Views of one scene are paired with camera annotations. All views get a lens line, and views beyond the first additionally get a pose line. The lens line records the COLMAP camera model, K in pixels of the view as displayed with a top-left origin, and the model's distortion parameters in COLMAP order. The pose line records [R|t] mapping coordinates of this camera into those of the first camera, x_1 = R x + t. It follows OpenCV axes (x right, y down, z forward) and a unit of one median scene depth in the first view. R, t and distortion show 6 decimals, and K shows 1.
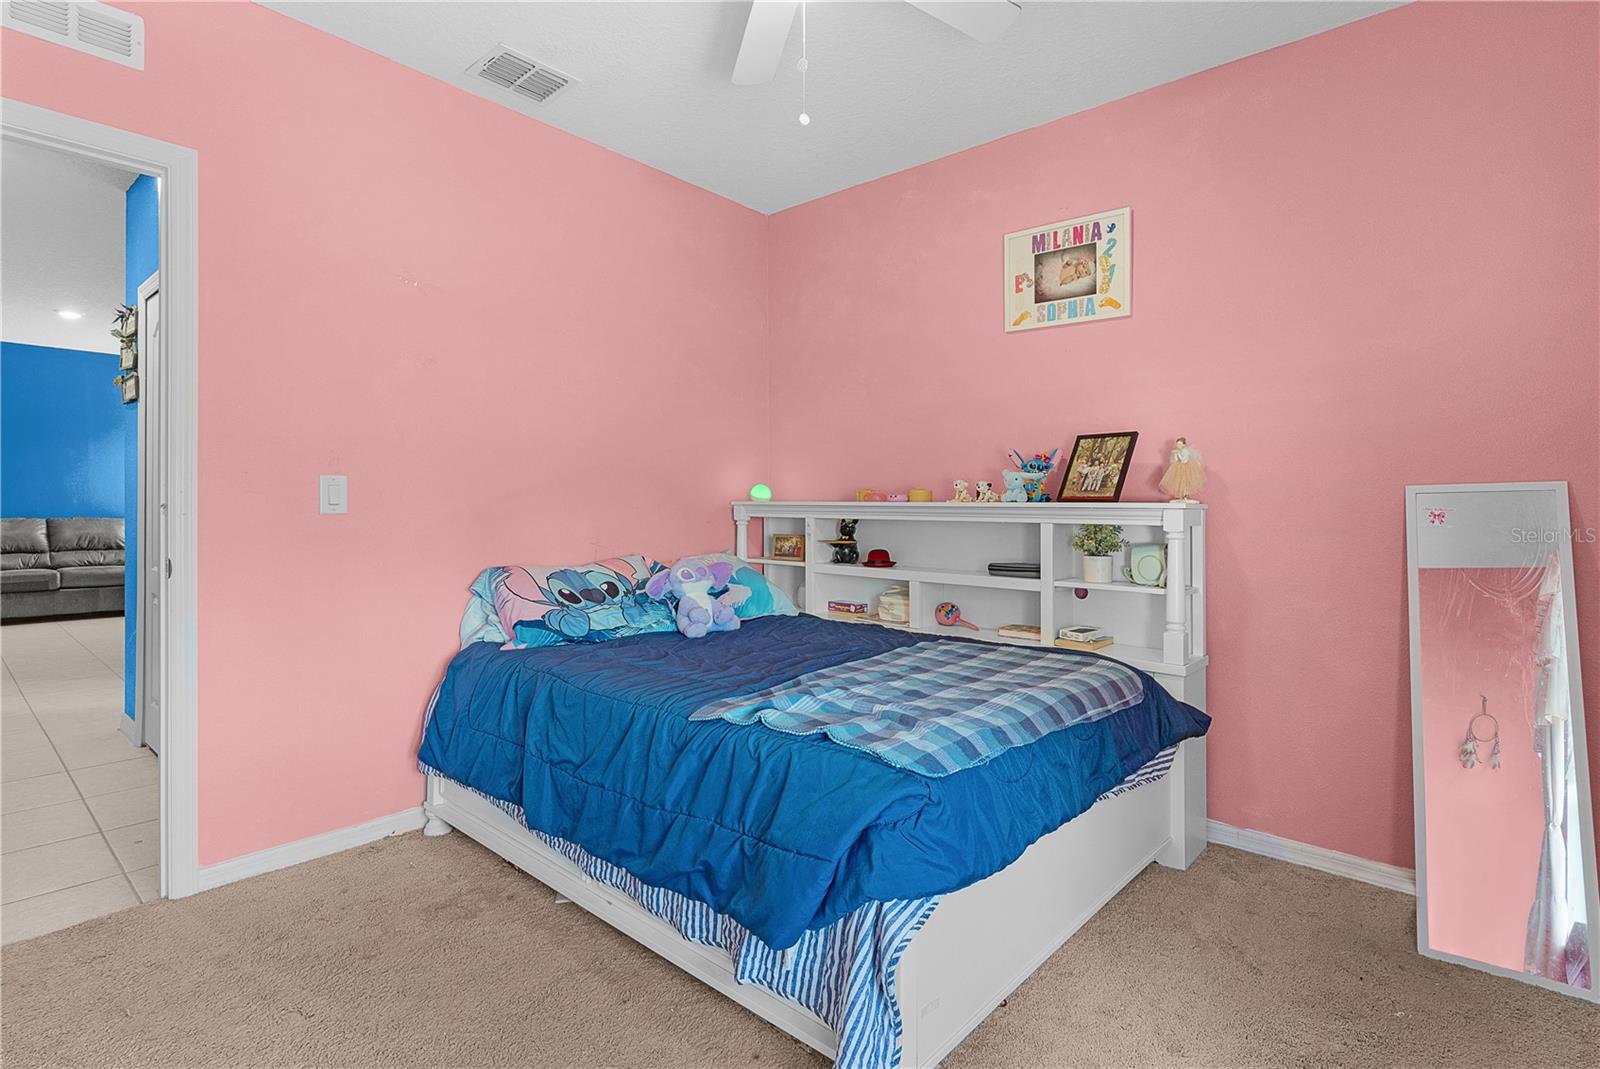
lens RADIAL K [[773.6, 0, 802.2], [0, 773.6, 509.6], [0, 0, 1]] dist [0.001485, -0.000034]
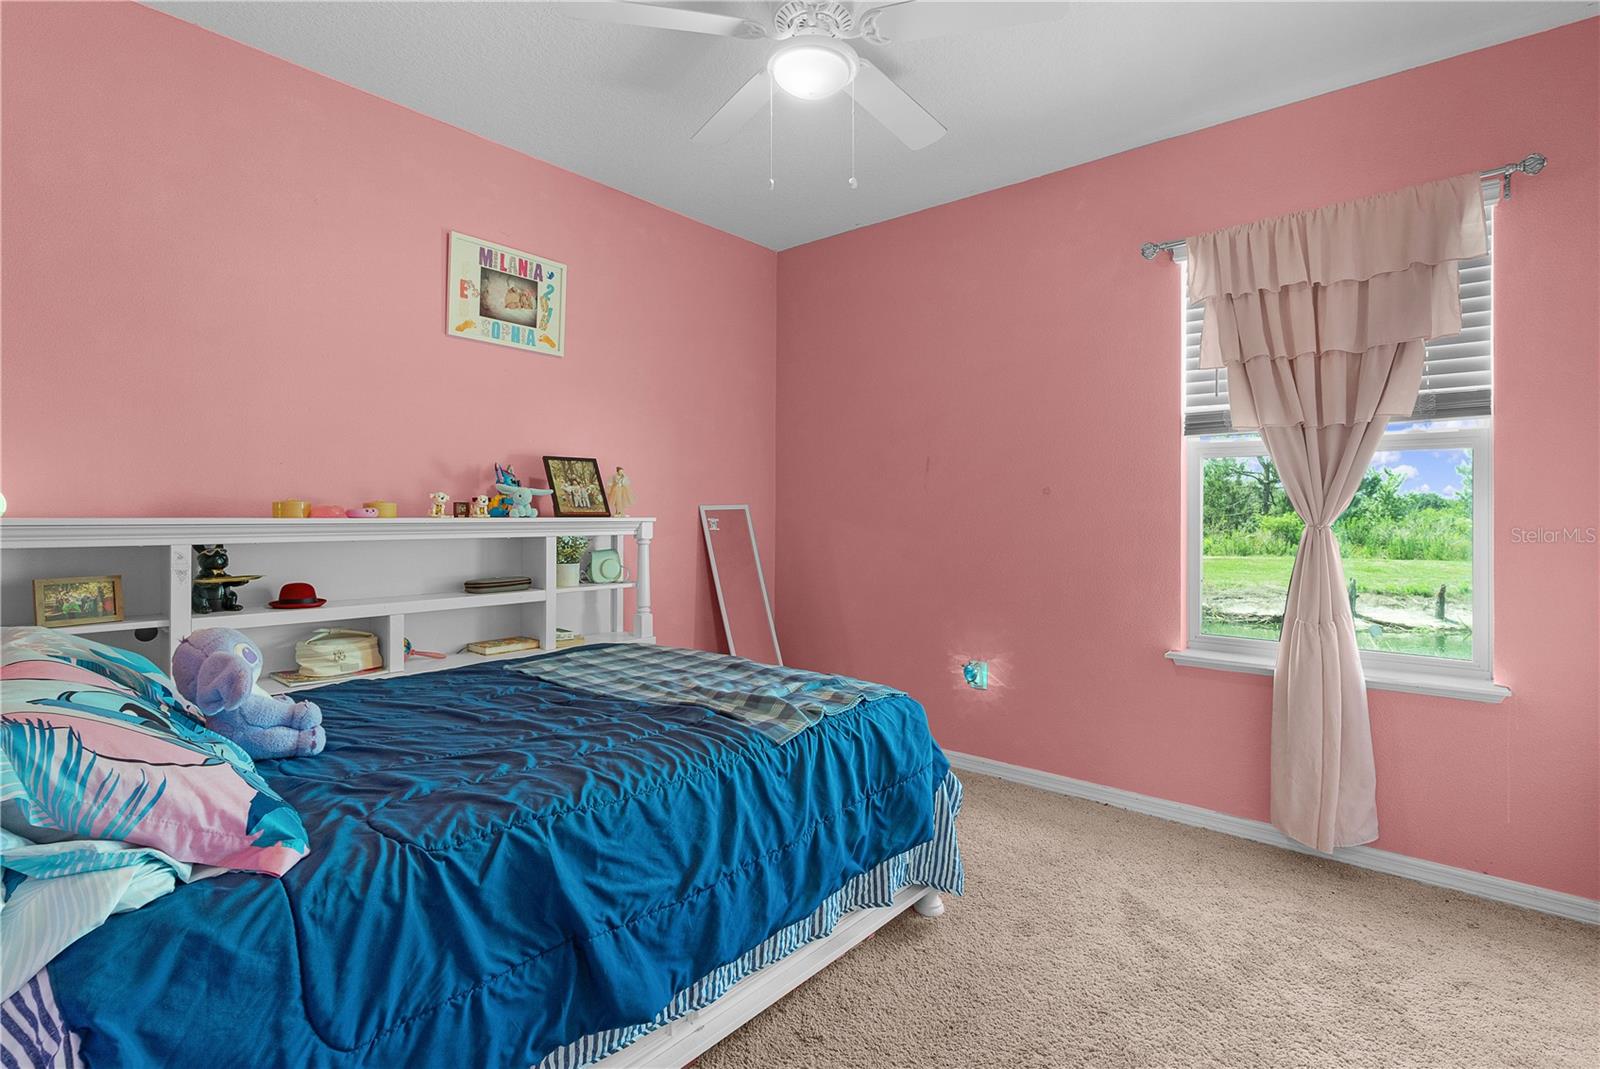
lens RADIAL K [[773.6, 0, 802.2], [0, 773.6, 509.6], [0, 0, 1]] dist [0.001485, -0.000034]
pose [[-0.006093, 0.001787, 0.999980, -0.723247], [0.005545, 0.999983, -0.001753, -0.015340], [-0.999966, 0.005534, -0.006102, 0.624809]]
